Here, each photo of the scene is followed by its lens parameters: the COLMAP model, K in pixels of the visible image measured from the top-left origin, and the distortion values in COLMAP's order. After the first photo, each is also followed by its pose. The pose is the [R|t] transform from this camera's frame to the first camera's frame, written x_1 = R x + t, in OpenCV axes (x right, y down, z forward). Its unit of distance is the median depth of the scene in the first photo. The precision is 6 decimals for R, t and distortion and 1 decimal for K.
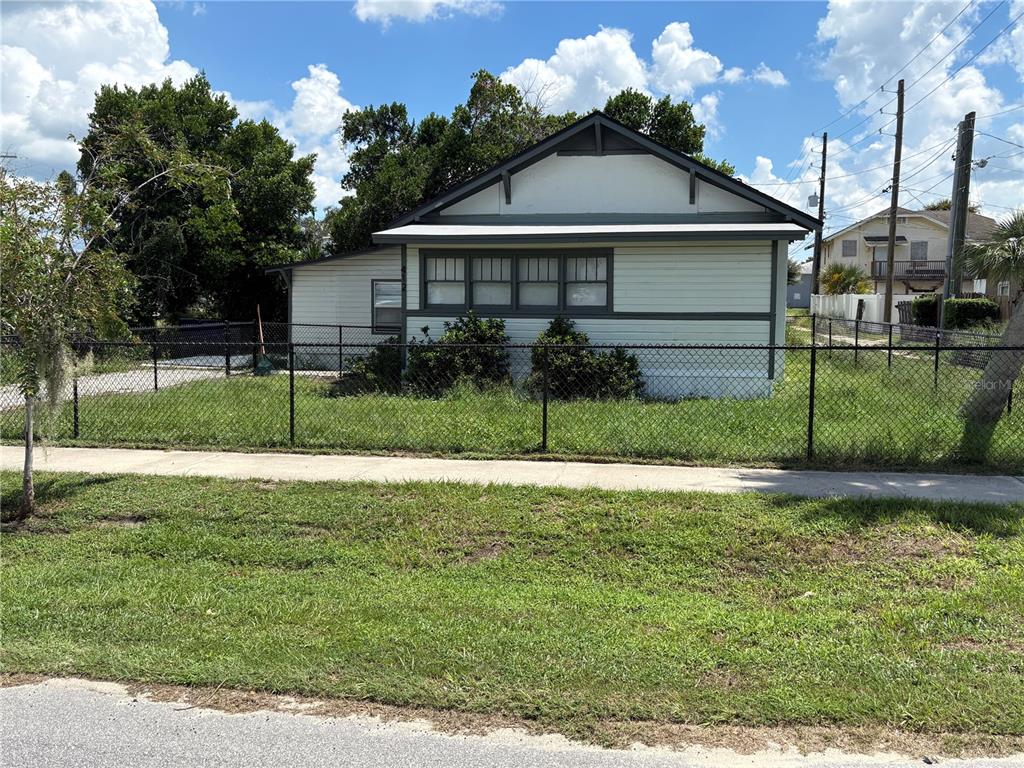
lens RADIAL K [[864.6, 0, 512.0], [0, 864.6, 384.0], [0, 0, 1]] dist [0.062490, -0.001535]
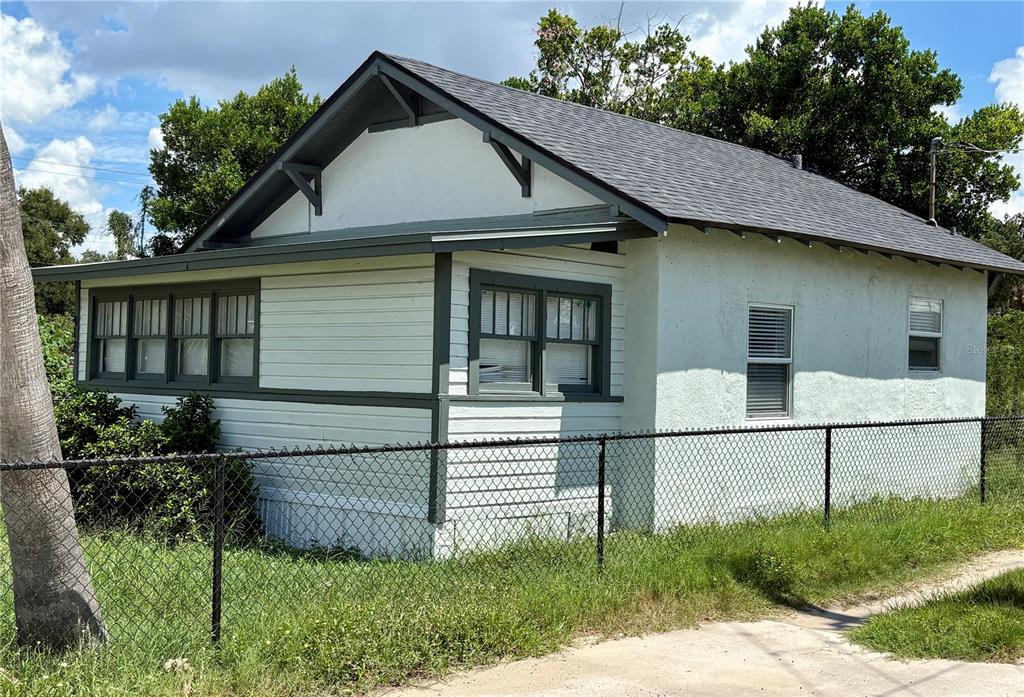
lens RADIAL K [[1259.3, 0, 512.0], [0, 1259.3, 348.5], [0, 0, 1]] dist [0.117206, -0.010616]
pose [[0.842005, -0.001487, -0.539467, 0.692536], [-0.062093, 0.993083, -0.099653, -0.034349], [0.535884, 0.117405, 0.836089, 0.369342]]
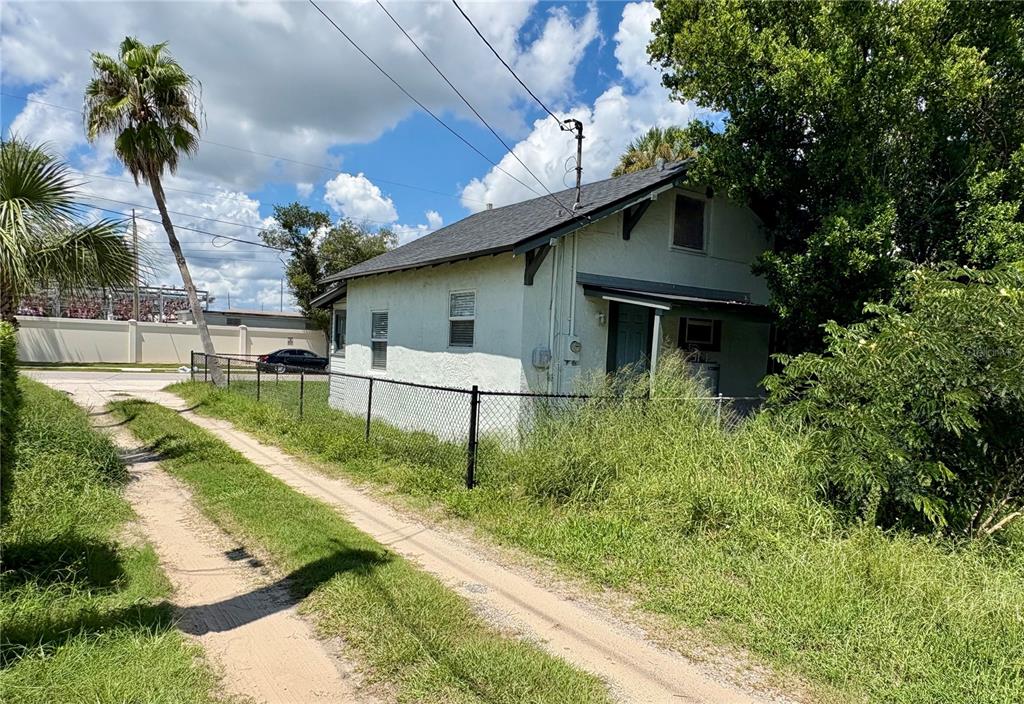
lens RADIAL K [[701.8, 0, 512.0], [0, 701.8, 352.0], [0, 0, 1]] dist [-0.000258, -0.000024]
pose [[-0.717913, -0.073368, -0.692256, 0.882118], [-0.146528, 0.988078, 0.047238, -0.179555], [0.680537, 0.135348, -0.720105, 2.001012]]
